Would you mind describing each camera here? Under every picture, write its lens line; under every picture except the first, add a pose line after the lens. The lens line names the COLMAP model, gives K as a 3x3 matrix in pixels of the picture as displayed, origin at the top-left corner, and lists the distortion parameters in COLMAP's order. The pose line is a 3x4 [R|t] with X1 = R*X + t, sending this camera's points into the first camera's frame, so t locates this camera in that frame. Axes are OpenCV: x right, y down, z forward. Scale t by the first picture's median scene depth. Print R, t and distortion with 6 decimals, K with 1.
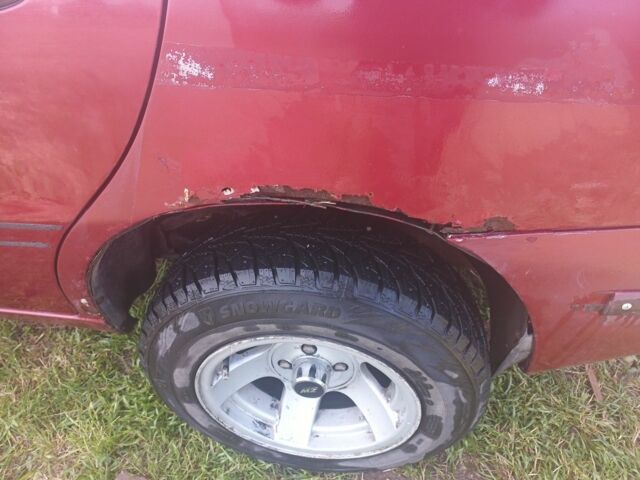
lens RADIAL K [[452.8, 0, 320.0], [0, 452.8, 240.0], [0, 0, 1]] dist [0.046683, -0.001802]
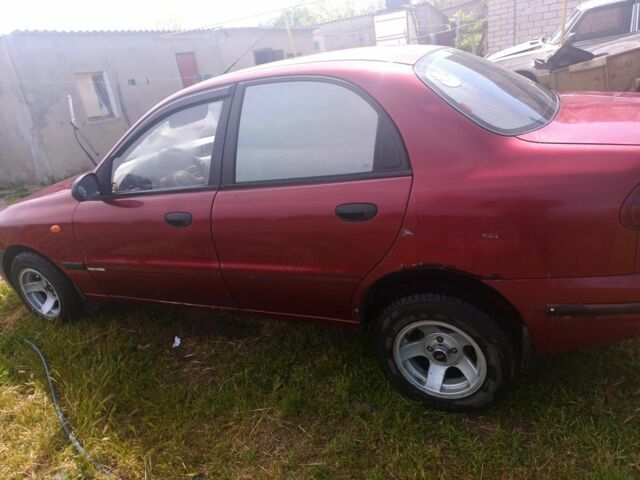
lens RADIAL K [[452.8, 0, 320.0], [0, 452.8, 240.0], [0, 0, 1]] dist [0.046683, -0.001802]
pose [[0.941430, 0.001855, -0.337204, 0.203325], [-0.114311, 0.942531, -0.313957, 0.609407], [0.317243, 0.334114, 0.887538, -1.637518]]
